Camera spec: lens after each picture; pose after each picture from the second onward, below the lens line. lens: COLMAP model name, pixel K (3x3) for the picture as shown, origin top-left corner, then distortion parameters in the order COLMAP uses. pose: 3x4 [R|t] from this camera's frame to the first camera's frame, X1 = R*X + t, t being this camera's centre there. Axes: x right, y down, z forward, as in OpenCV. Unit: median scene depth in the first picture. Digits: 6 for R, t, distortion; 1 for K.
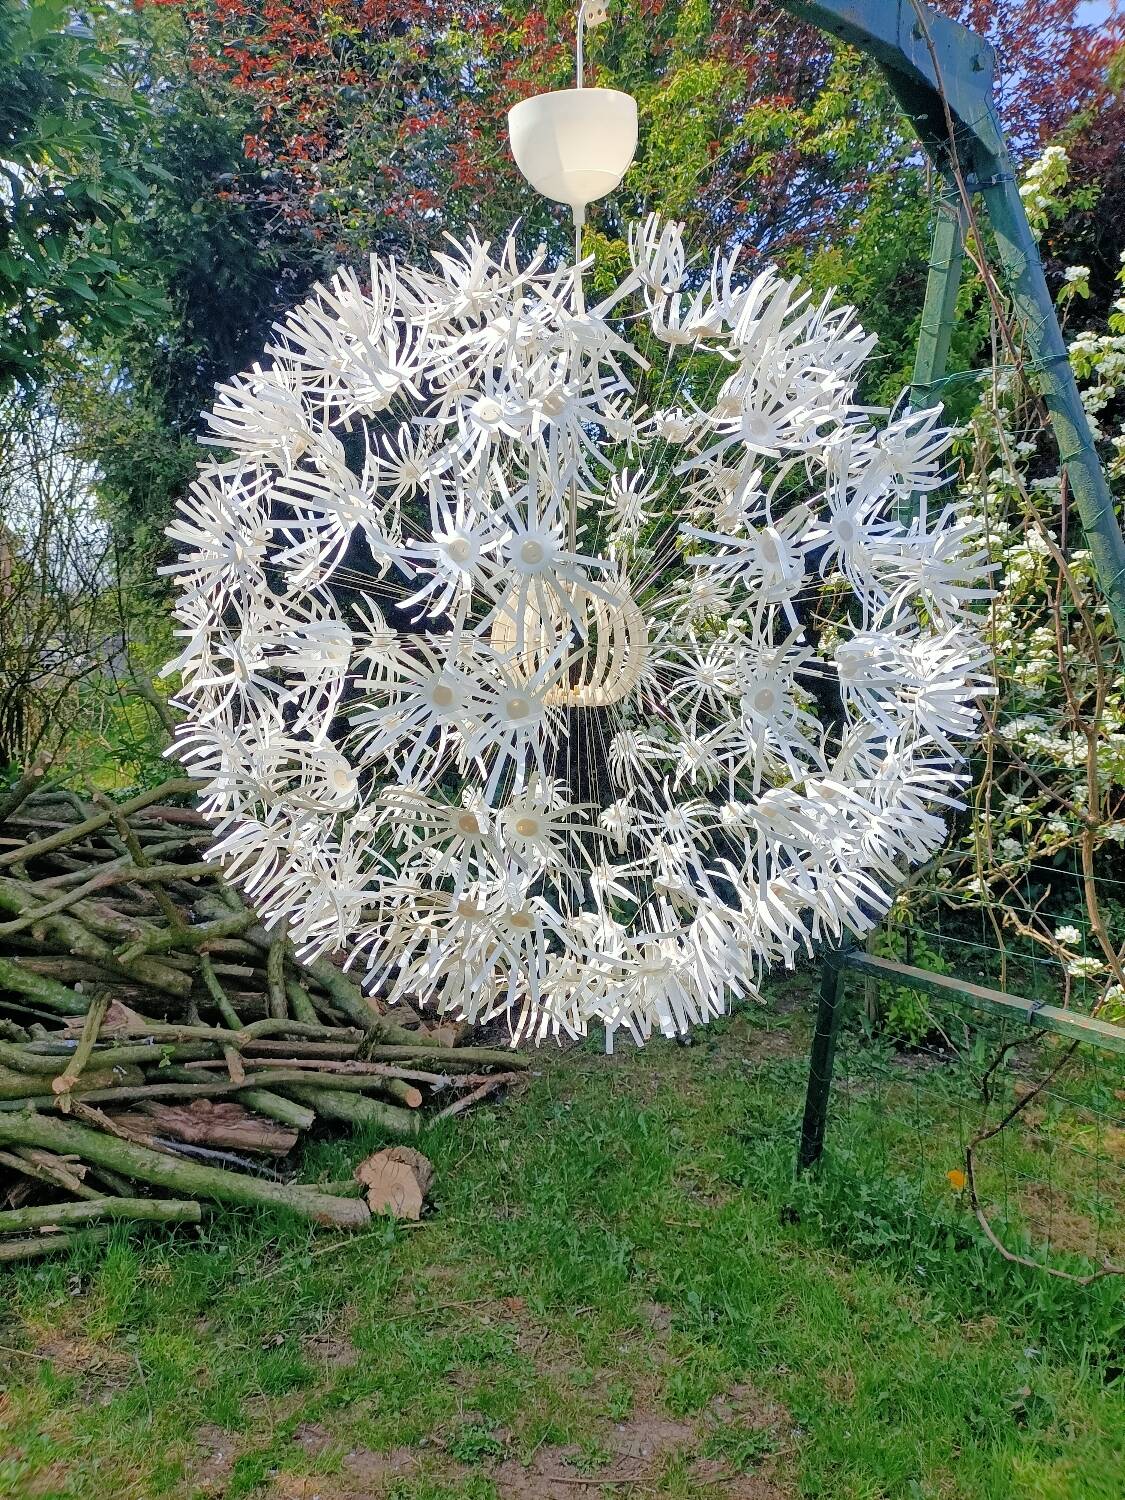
lens RADIAL K [[1130.3, 0, 547.5], [0, 1130.3, 738.5], [0, 0, 1]] dist [0.006898, -0.018296]
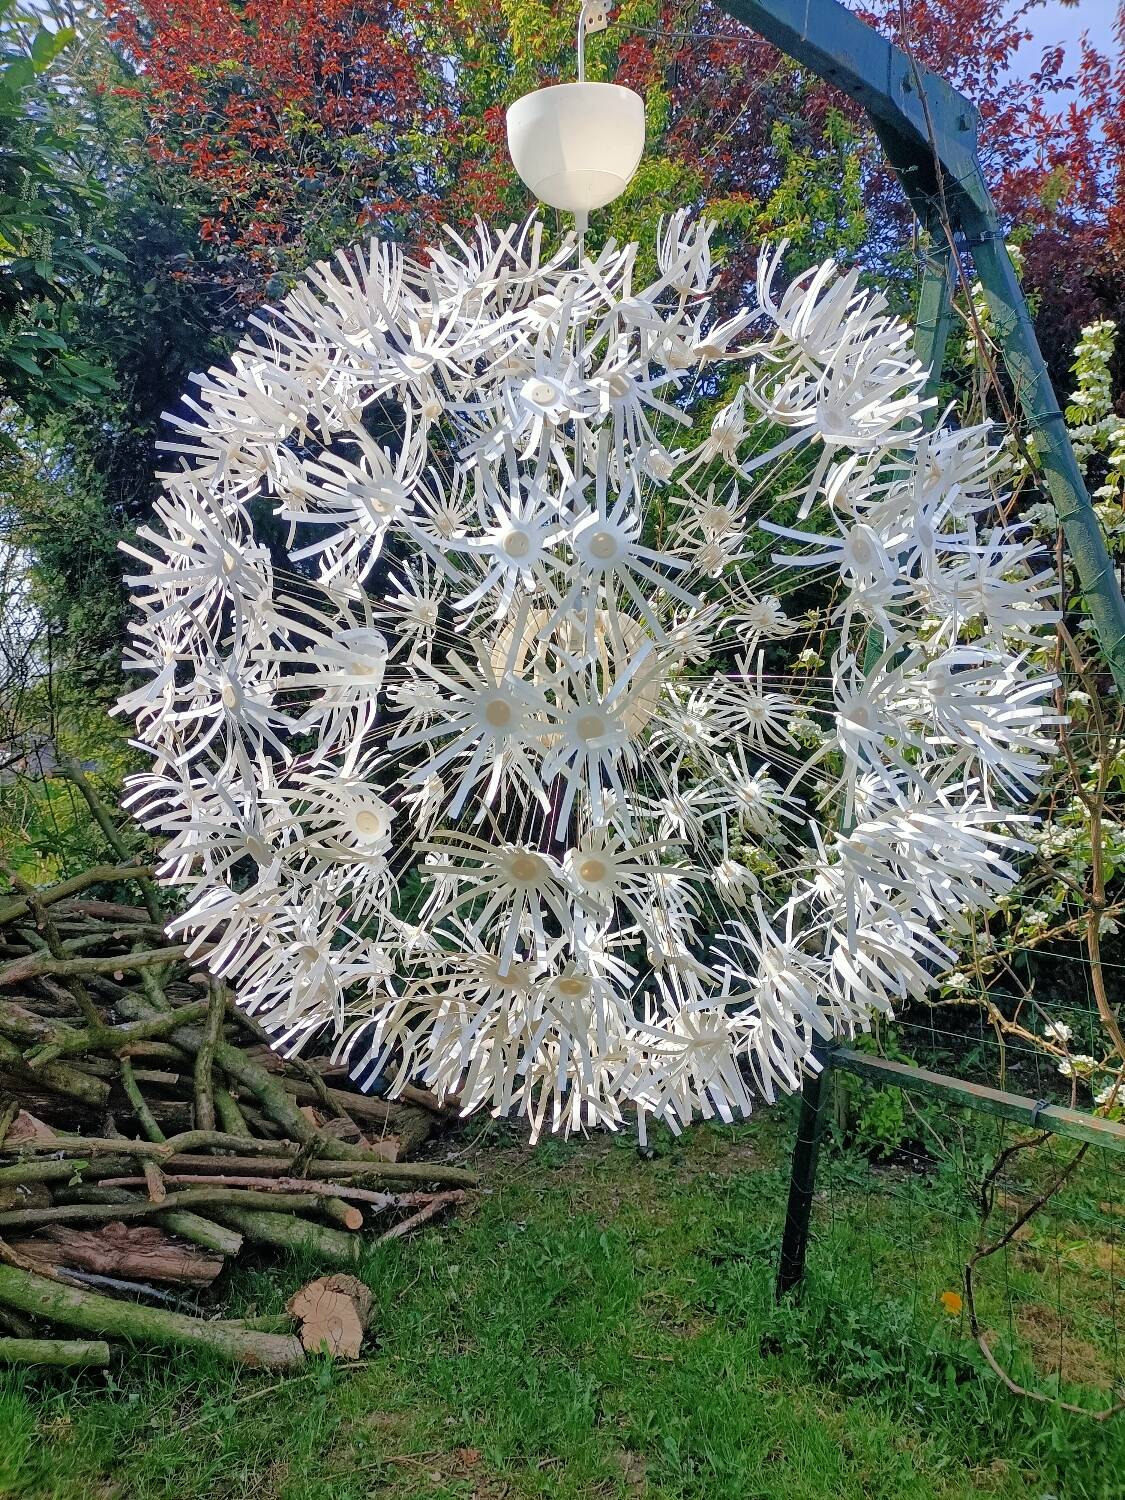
lens RADIAL K [[1130.3, 0, 546.8], [0, 1130.3, 738.7], [0, 0, 1]] dist [0.006898, -0.018296]
pose [[0.998466, 0.011182, 0.054229, -0.018310], [-0.005746, 0.995033, -0.099376, 0.025552], [-0.055070, 0.098912, 0.993571, 0.055582]]
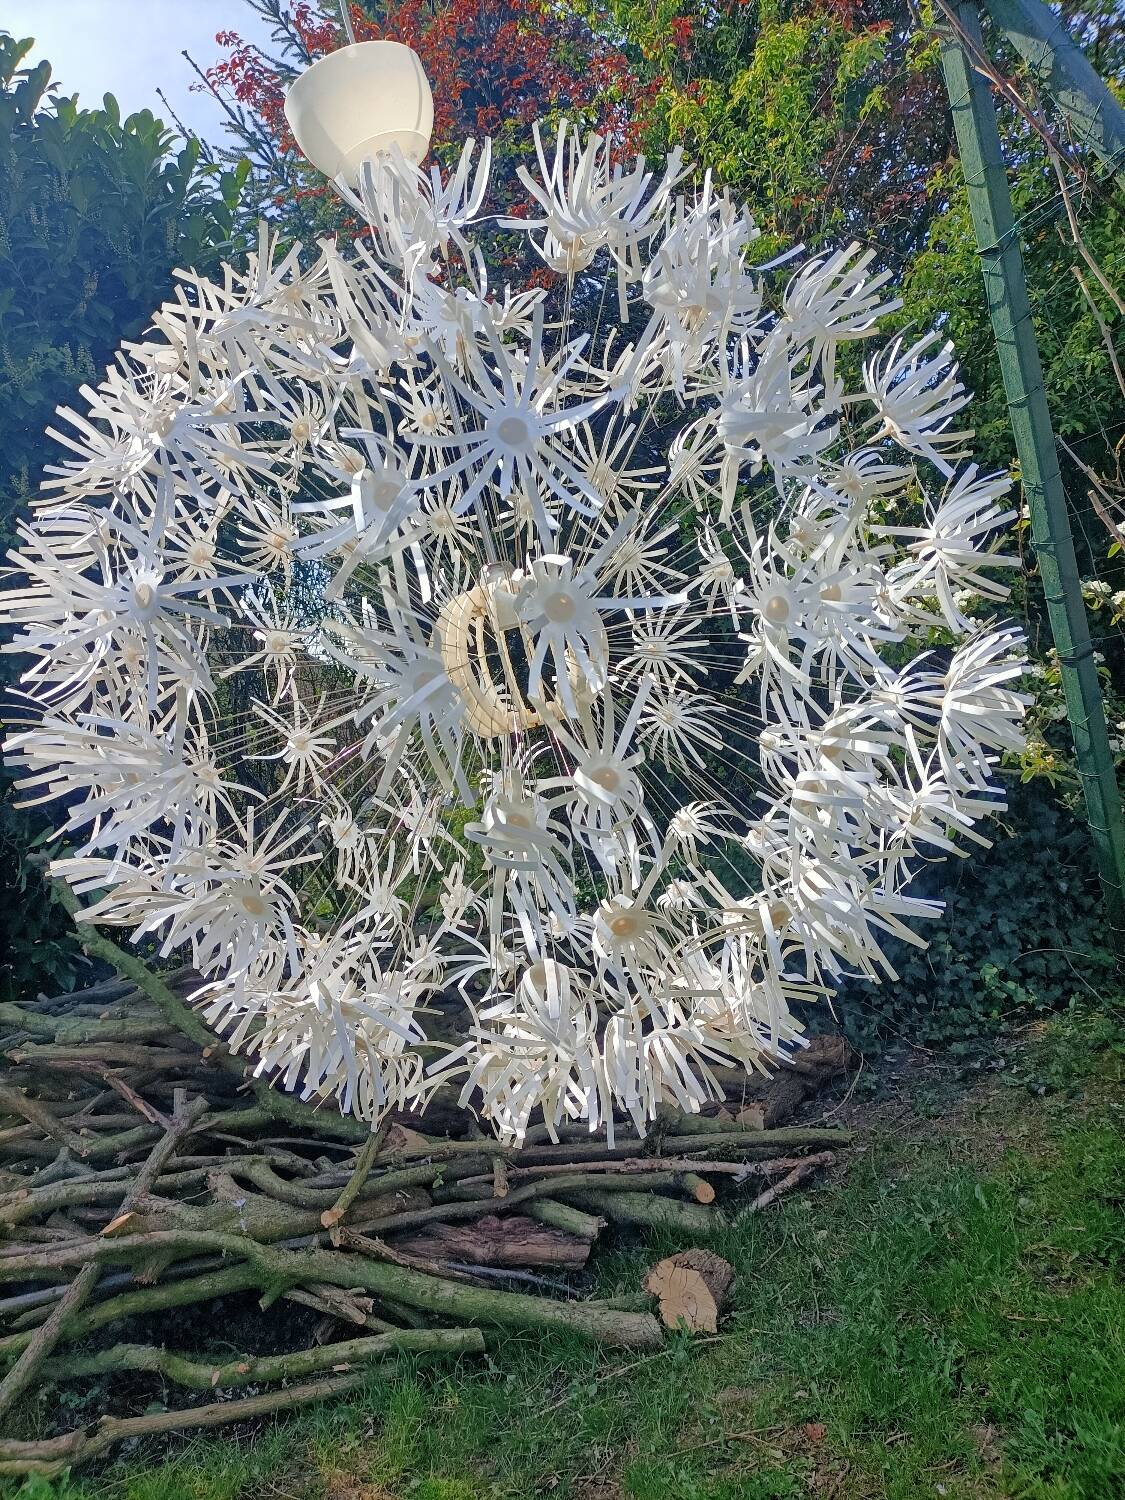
lens RADIAL K [[1130.3, 0, 546.6], [0, 1130.3, 747.2], [0, 0, 1]] dist [0.006898, -0.018296]
pose [[0.921891, -0.222462, -0.317220, 0.139632], [0.202702, 0.974676, -0.094444, 0.030687], [0.330197, 0.022766, 0.943638, 0.098578]]
